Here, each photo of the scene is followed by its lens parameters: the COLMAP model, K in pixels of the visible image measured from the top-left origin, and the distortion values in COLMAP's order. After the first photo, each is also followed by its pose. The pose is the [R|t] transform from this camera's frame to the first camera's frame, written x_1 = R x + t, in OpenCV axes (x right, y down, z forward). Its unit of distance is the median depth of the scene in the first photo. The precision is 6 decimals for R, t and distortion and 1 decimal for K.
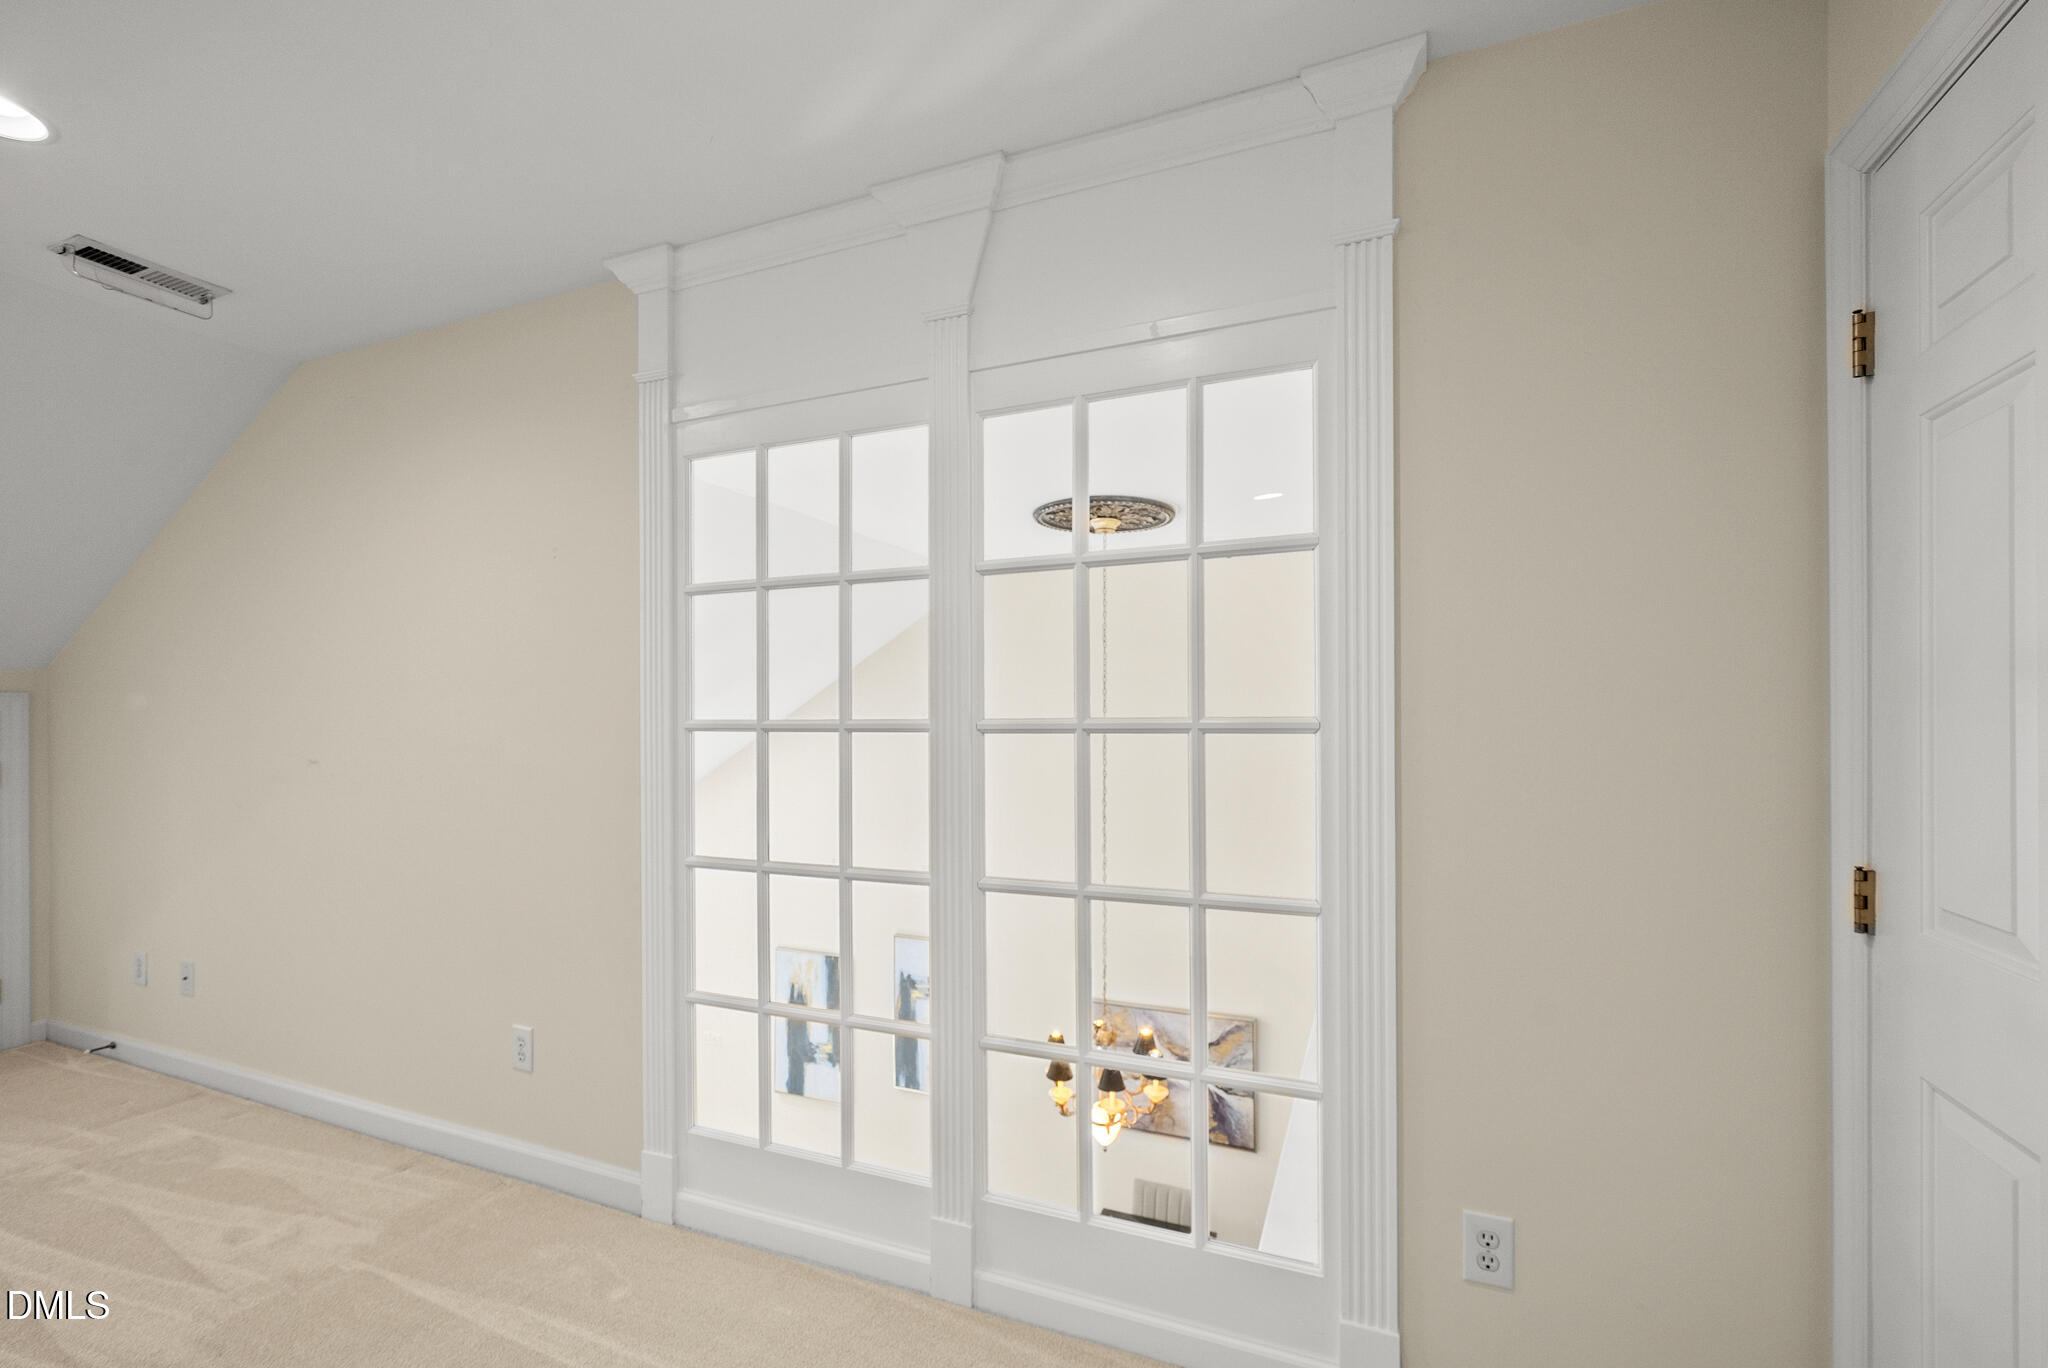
lens RADIAL K [[875.9, 0, 1034.9], [0, 875.9, 714.0], [0, 0, 1]] dist [-0.003065, 0.000273]
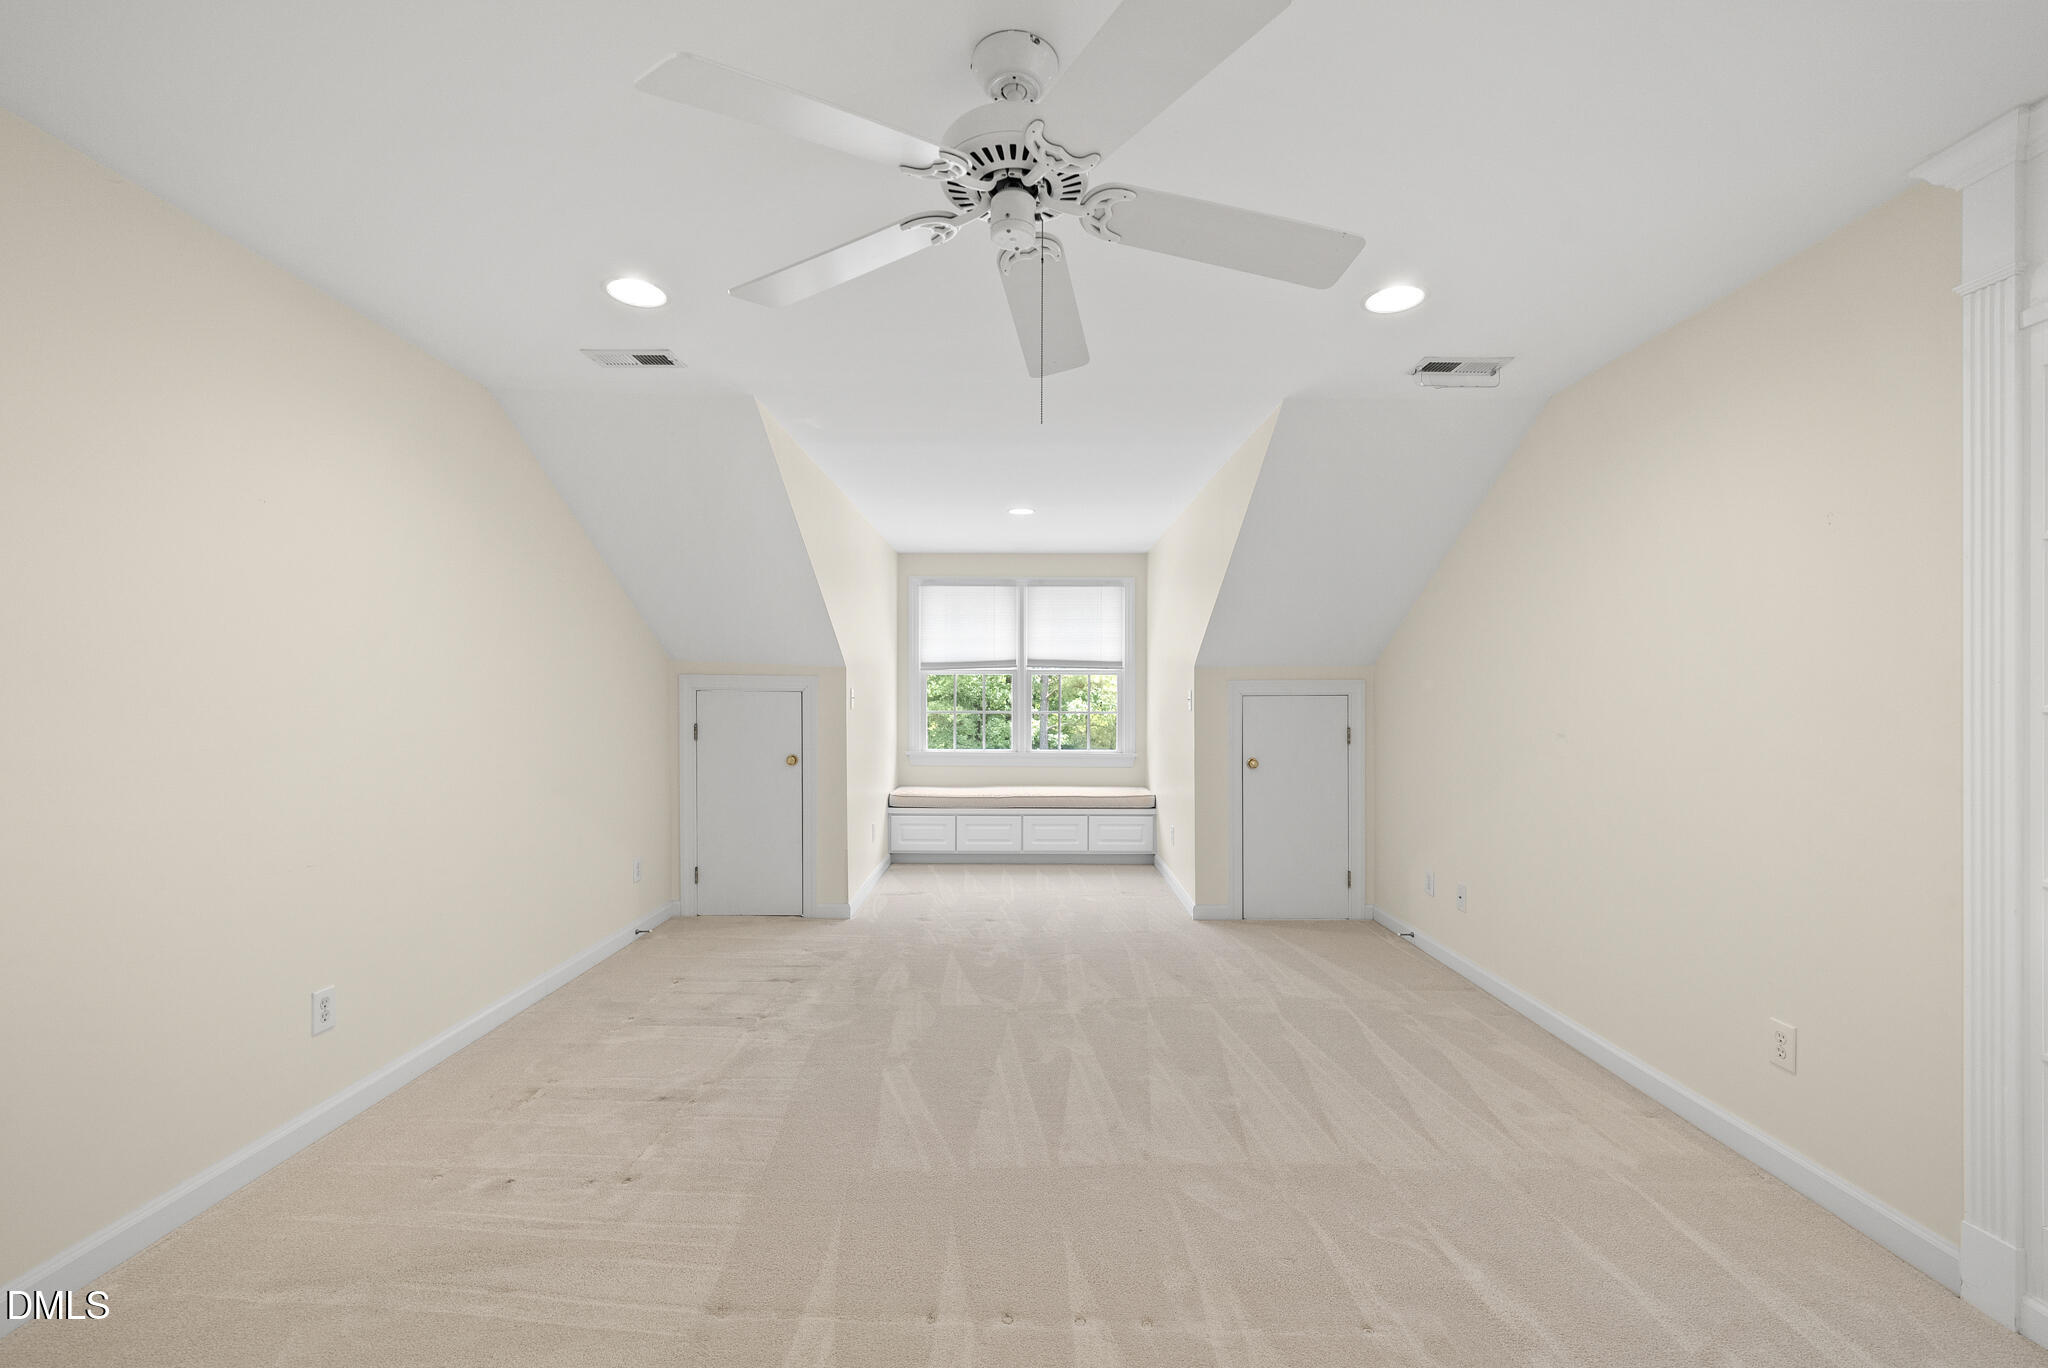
lens RADIAL K [[875.9, 0, 1015.4], [0, 875.9, 698.3], [0, 0, 1]] dist [-0.003065, 0.000273]
pose [[0.377539, 0.005029, -0.925980, -0.023551], [-0.001132, 0.999987, 0.004969, 0.000592], [0.925993, -0.000828, 0.377540, -0.144740]]
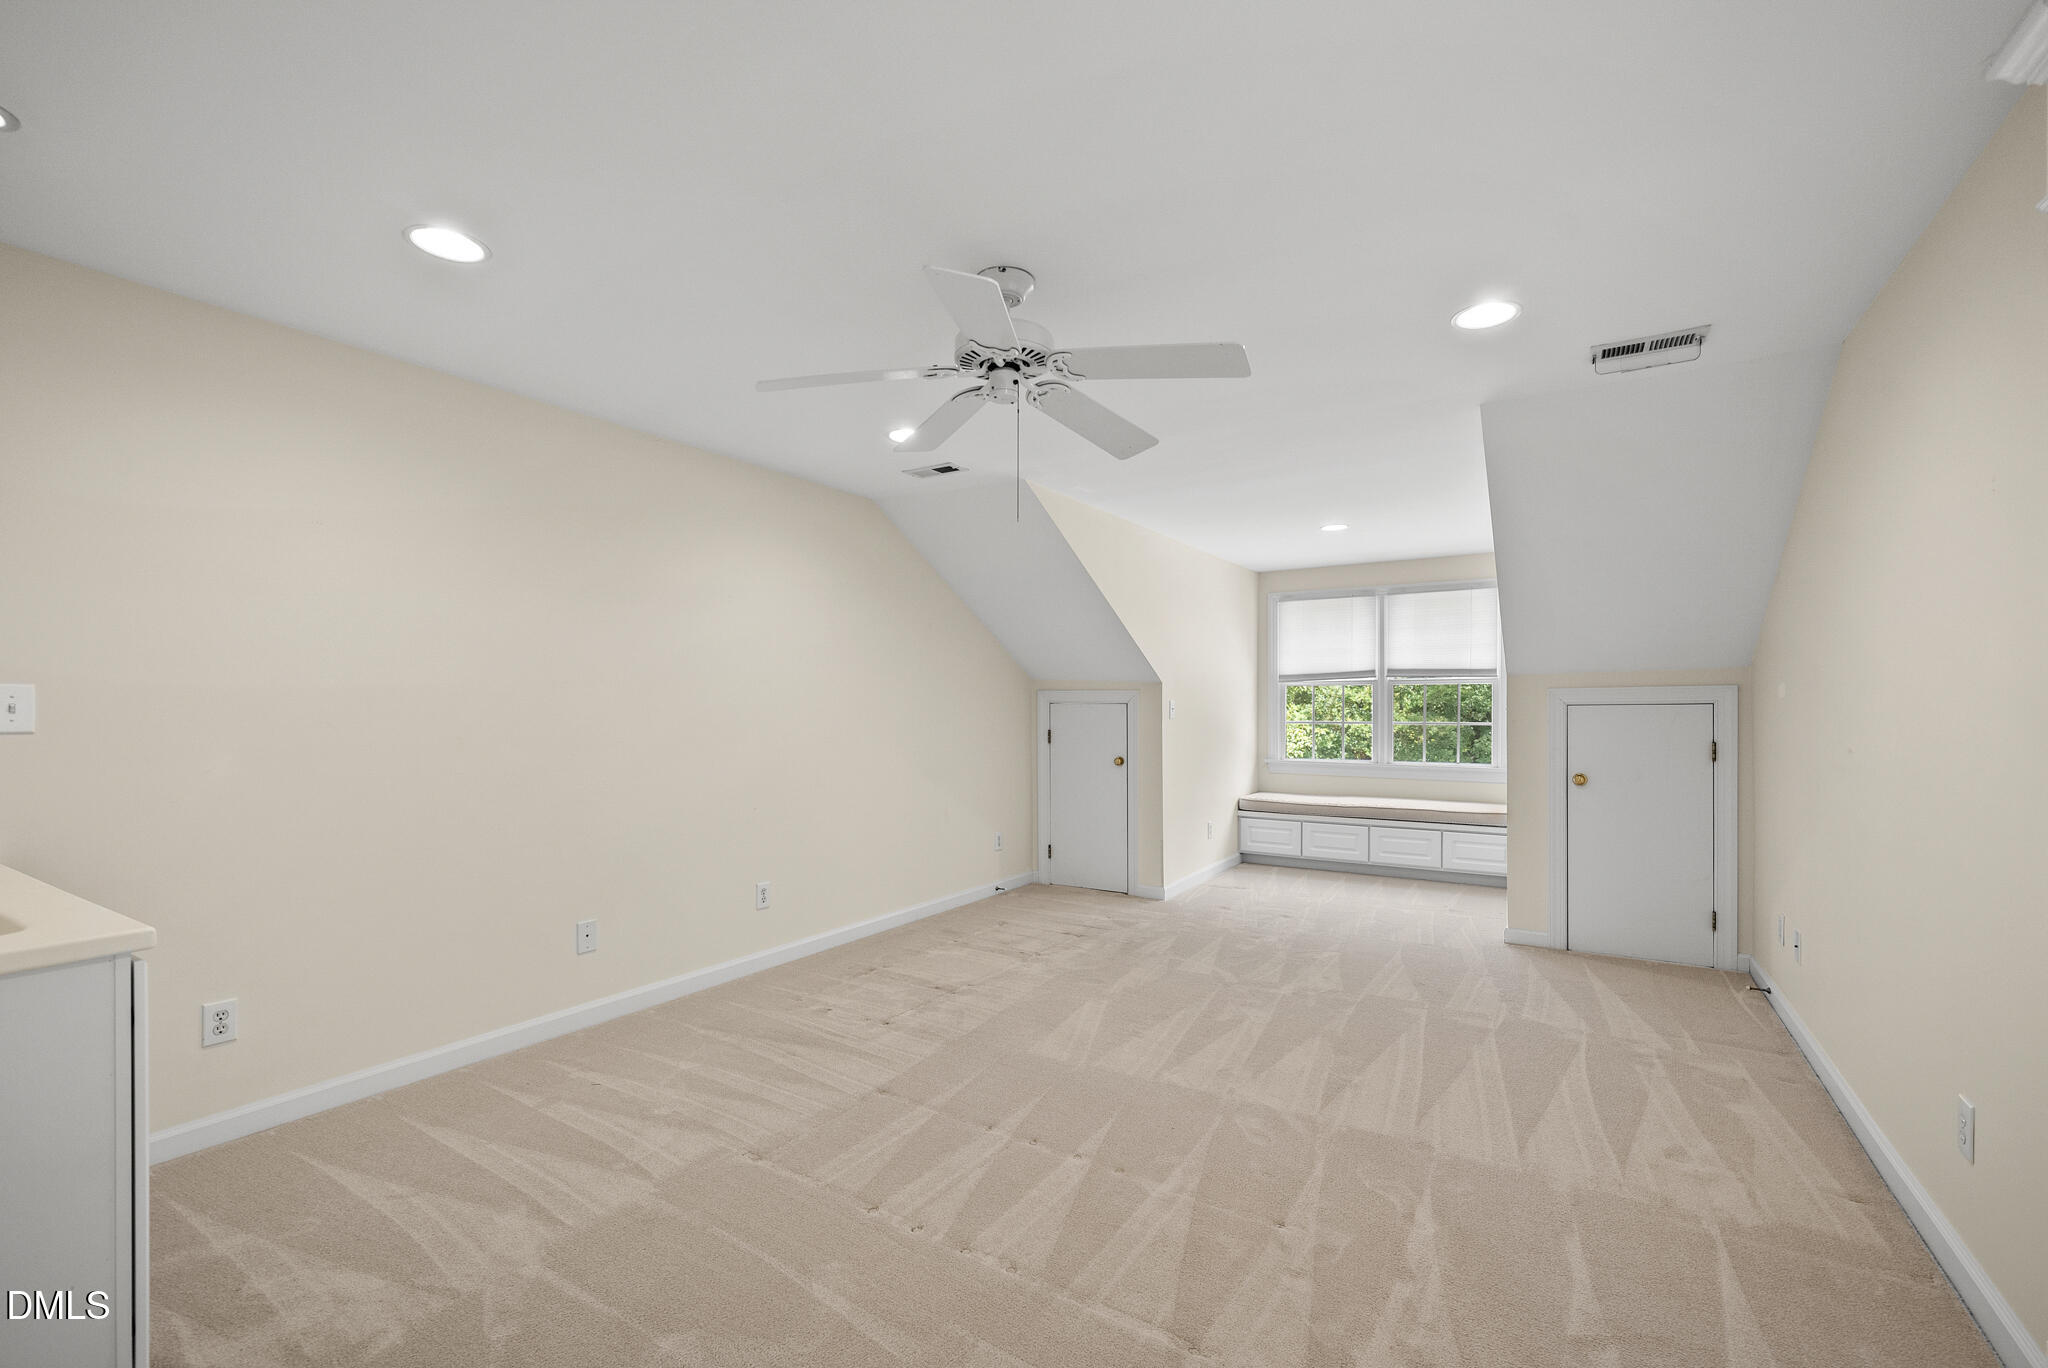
lens RADIAL K [[875.9, 0, 1008.2], [0, 875.9, 708.8], [0, 0, 1]] dist [-0.003065, 0.000273]
pose [[-0.183041, 0.003505, -0.983099, 0.364794], [0.004251, 0.999987, 0.002774, 0.002410], [0.983096, -0.003671, -0.183053, 0.329994]]
